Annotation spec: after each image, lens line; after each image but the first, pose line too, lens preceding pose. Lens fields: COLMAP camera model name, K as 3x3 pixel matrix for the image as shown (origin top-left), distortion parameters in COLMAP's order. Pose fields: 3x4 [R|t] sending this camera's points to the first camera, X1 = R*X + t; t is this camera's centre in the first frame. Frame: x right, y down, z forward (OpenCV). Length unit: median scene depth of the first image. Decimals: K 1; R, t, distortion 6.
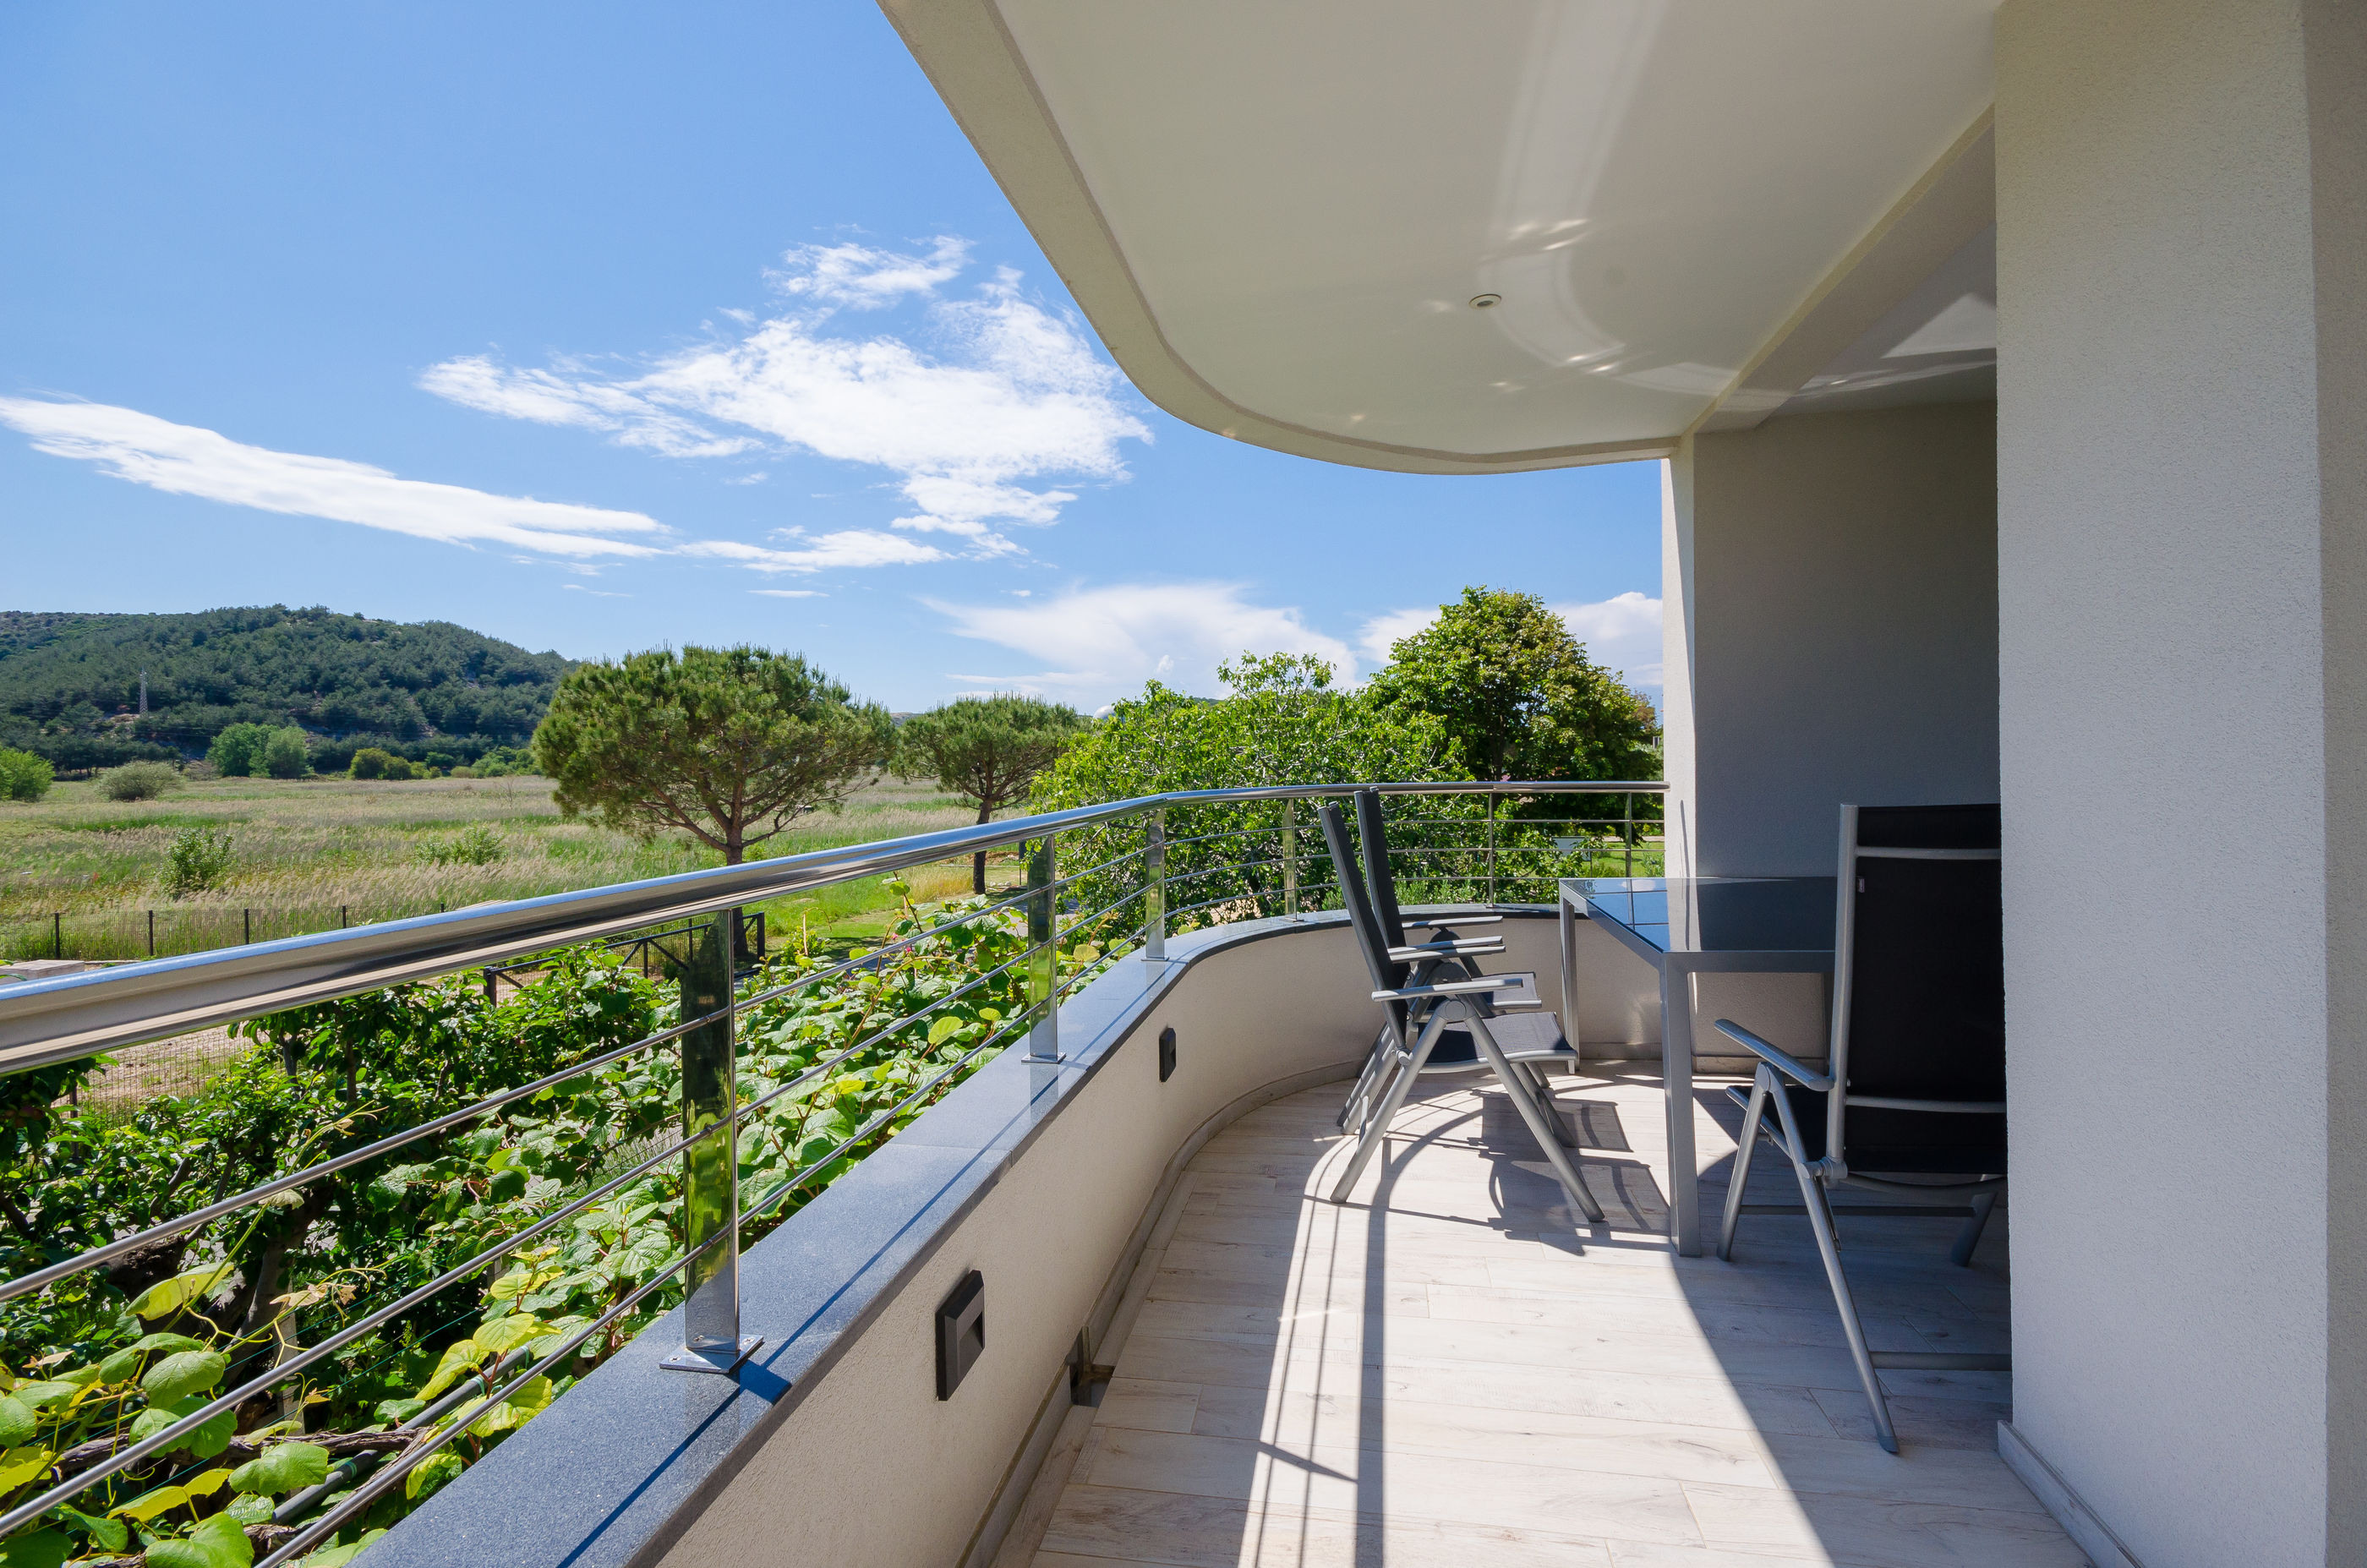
lens RADIAL K [[1050.7, 0, 1186.5], [0, 1050.7, 794.1], [0, 0, 1]] dist [0.022055, -0.013961]
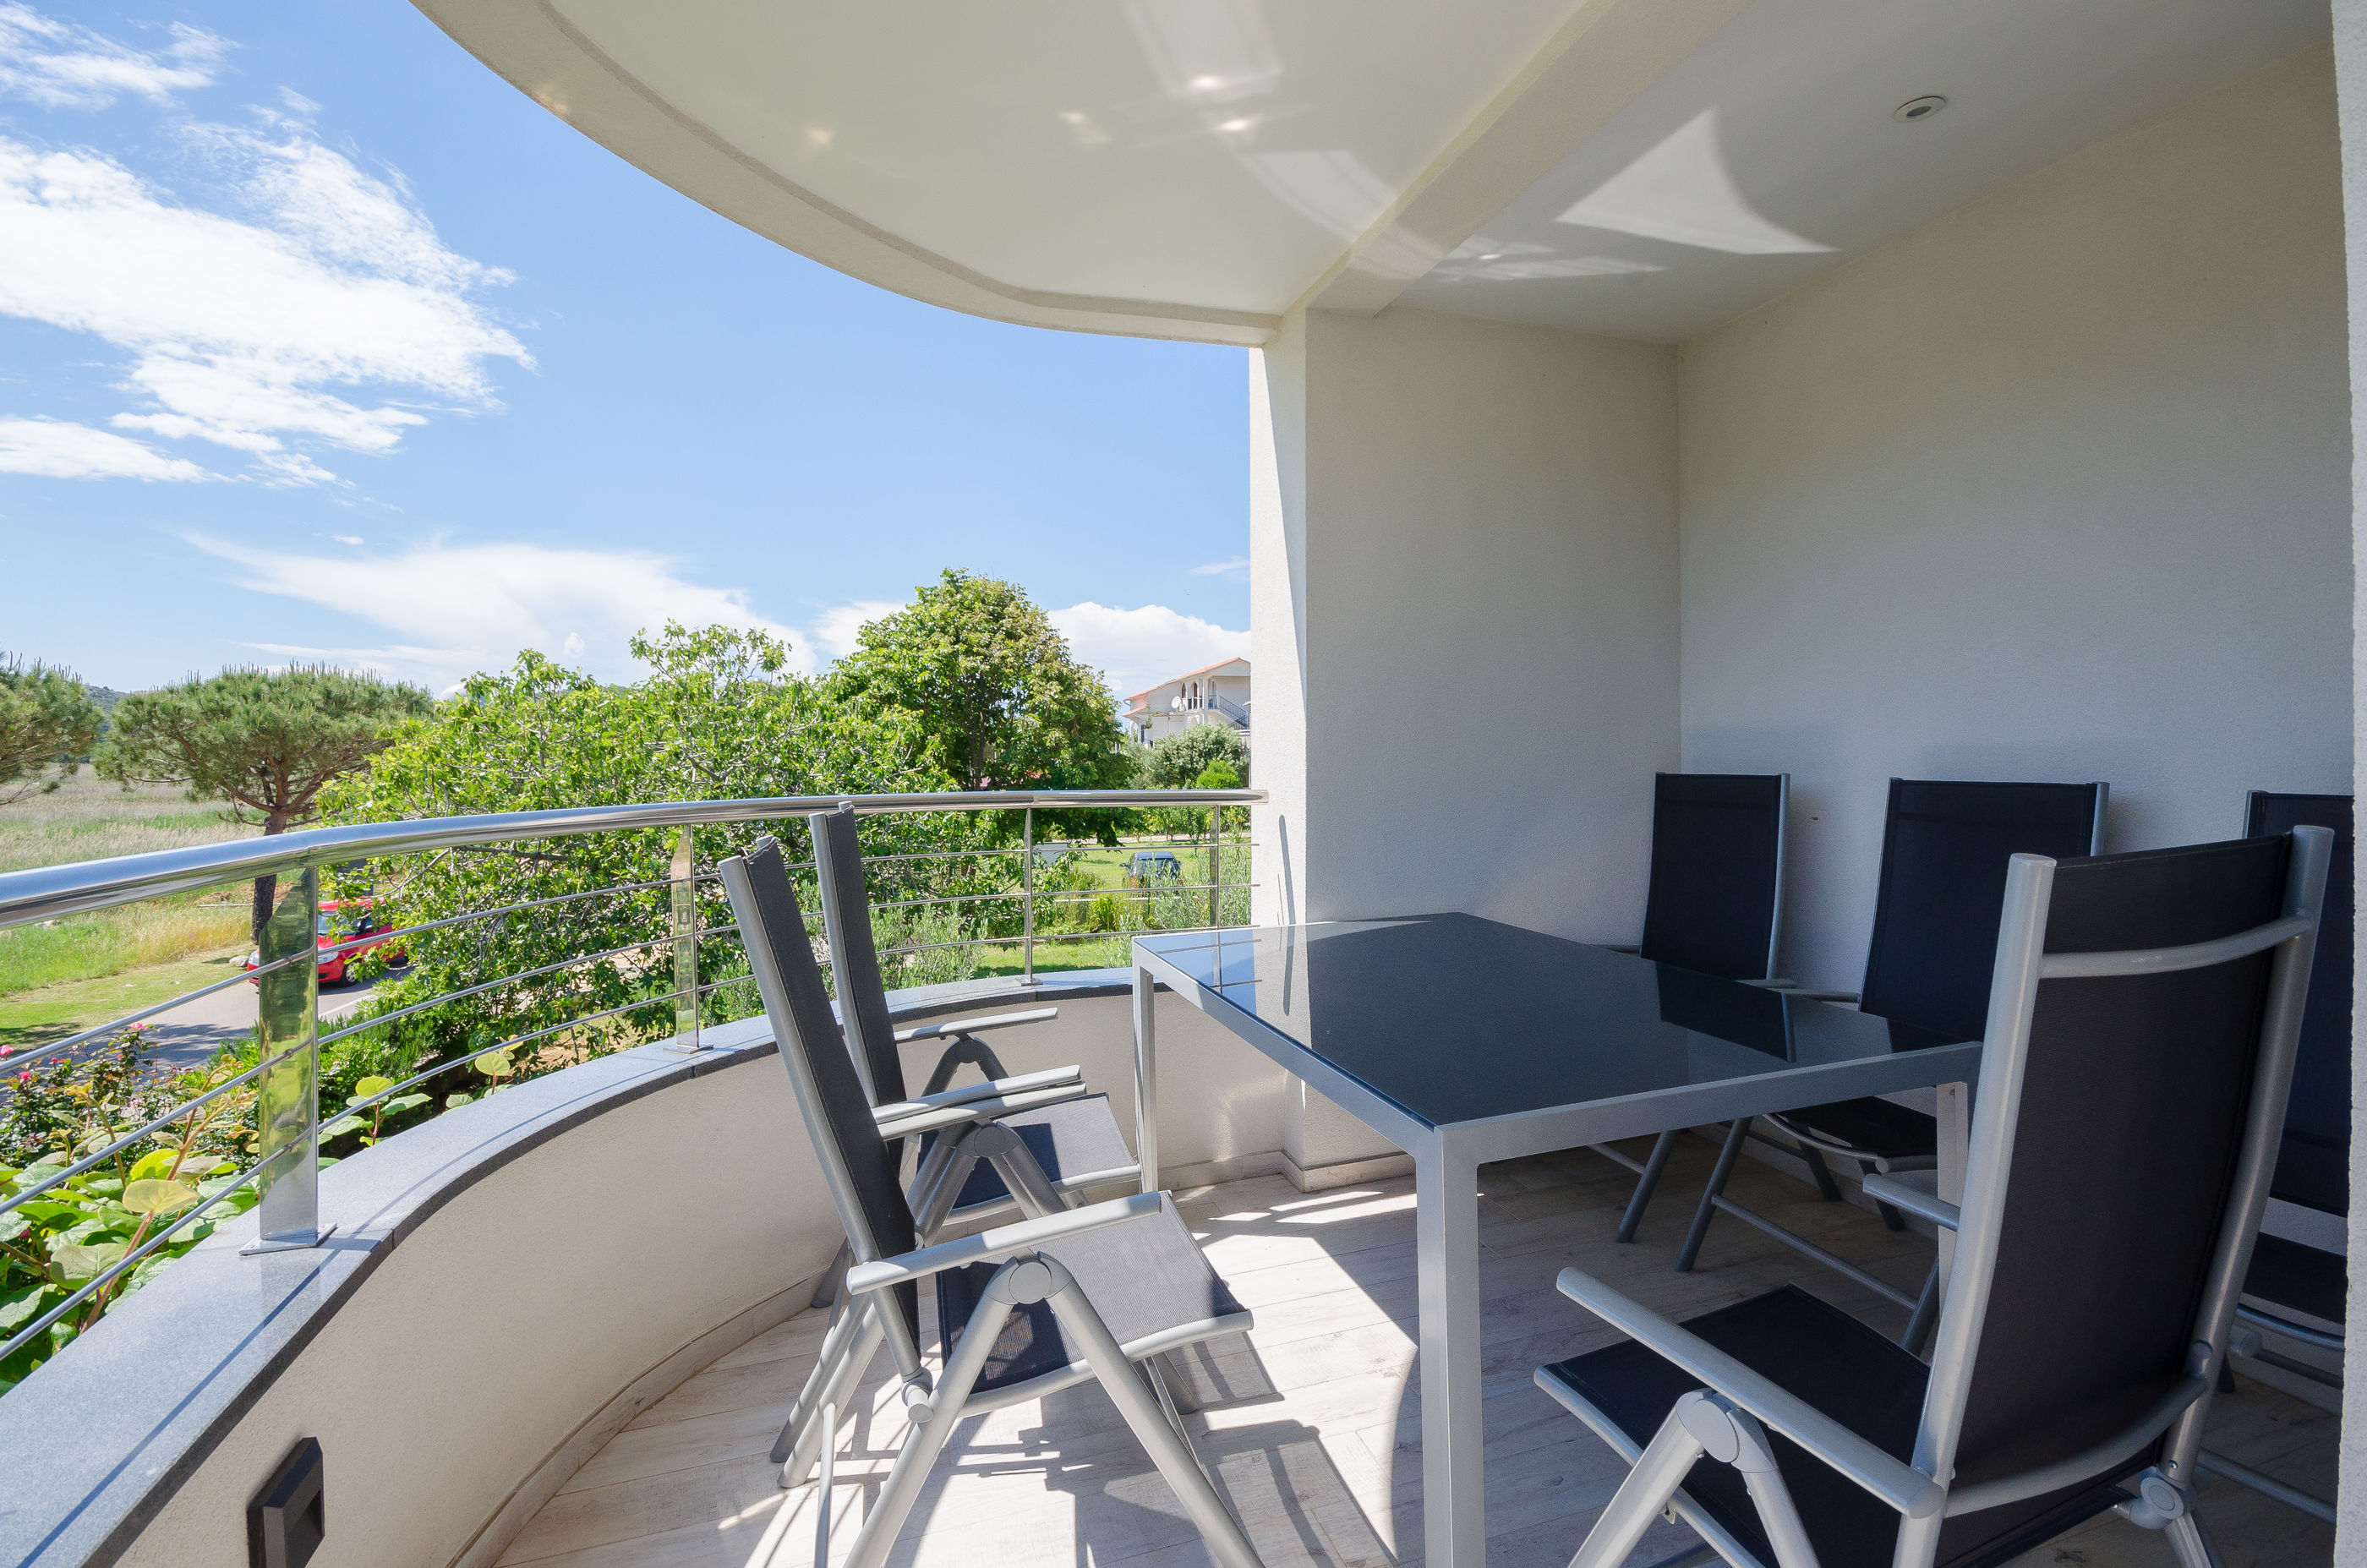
lens RADIAL K [[1045.5, 0, 1181.7], [0, 1045.5, 767.3], [0, 0, 1]] dist [0.048579, 0.000176]
pose [[0.879684, 0.004814, 0.475534, 0.019212], [0.008097, 0.999652, -0.025098, -0.003297], [-0.475489, 0.025929, 0.879339, 0.122516]]
